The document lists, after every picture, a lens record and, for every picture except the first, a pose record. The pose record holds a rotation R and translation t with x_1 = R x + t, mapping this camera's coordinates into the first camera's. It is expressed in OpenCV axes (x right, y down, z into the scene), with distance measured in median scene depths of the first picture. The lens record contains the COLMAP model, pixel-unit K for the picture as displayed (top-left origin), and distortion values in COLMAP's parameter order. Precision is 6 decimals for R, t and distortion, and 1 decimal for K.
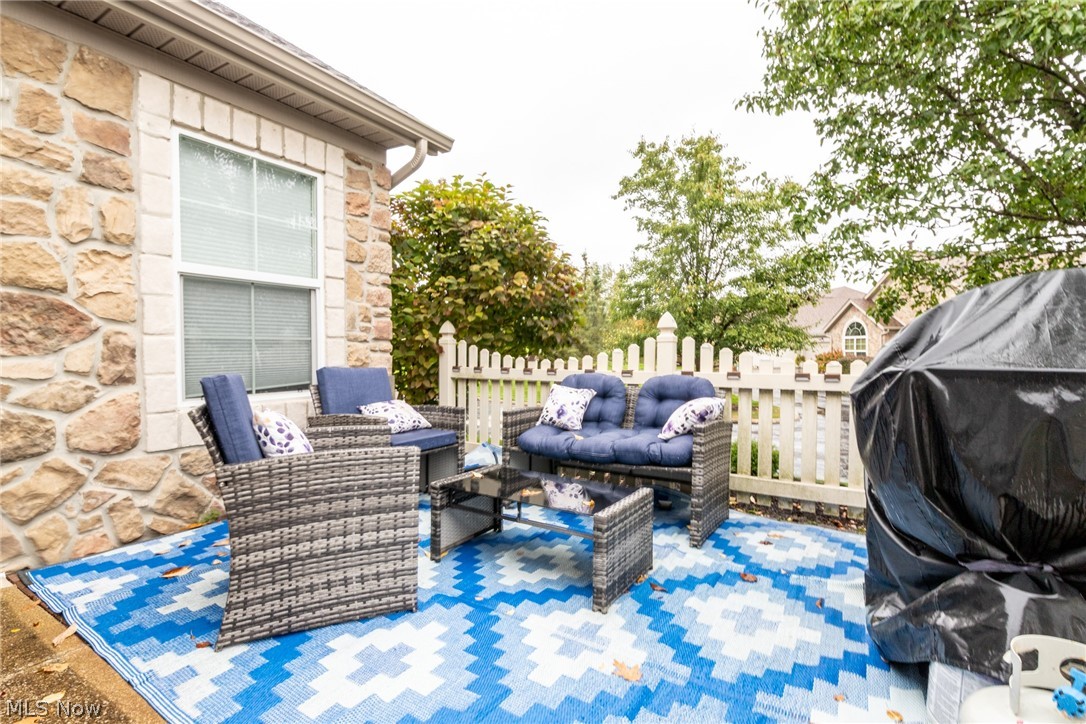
lens RADIAL K [[518.7, 0, 544.3], [0, 518.7, 363.7], [0, 0, 1]] dist [0.001330, -0.002348]
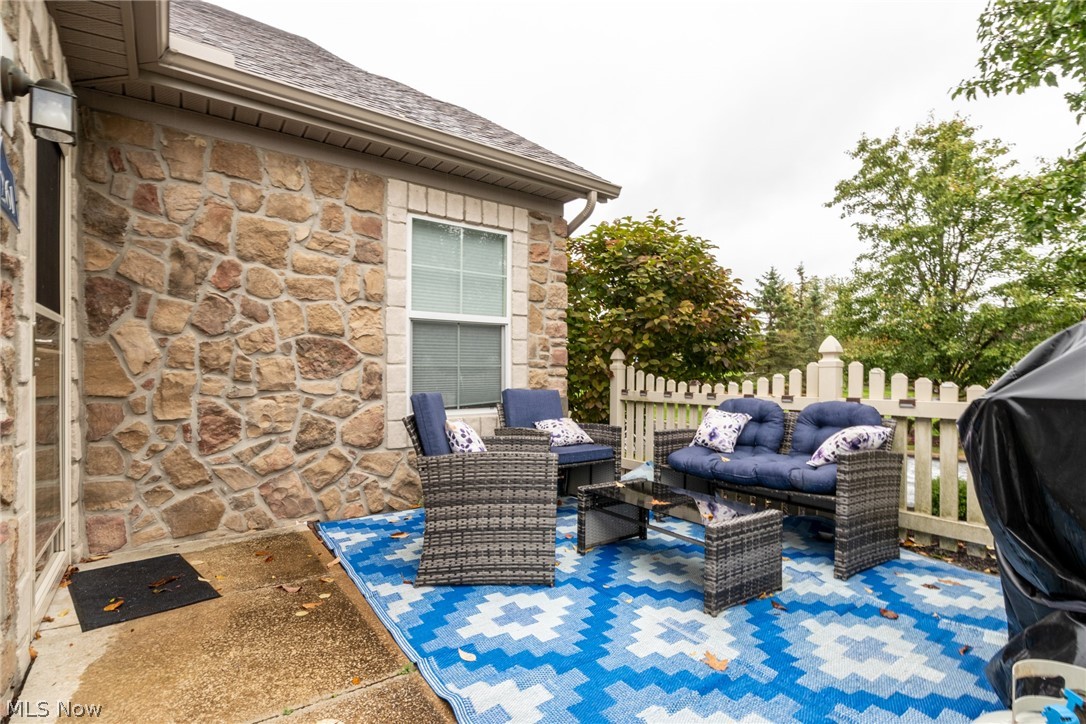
lens RADIAL K [[518.7, 0, 541.8], [0, 518.7, 366.4], [0, 0, 1]] dist [0.001330, -0.002348]
pose [[0.921926, -0.005205, -0.387332, 0.143113], [-0.010247, 0.999232, -0.037818, -0.001168], [0.387231, 0.038835, 0.921164, -0.118019]]
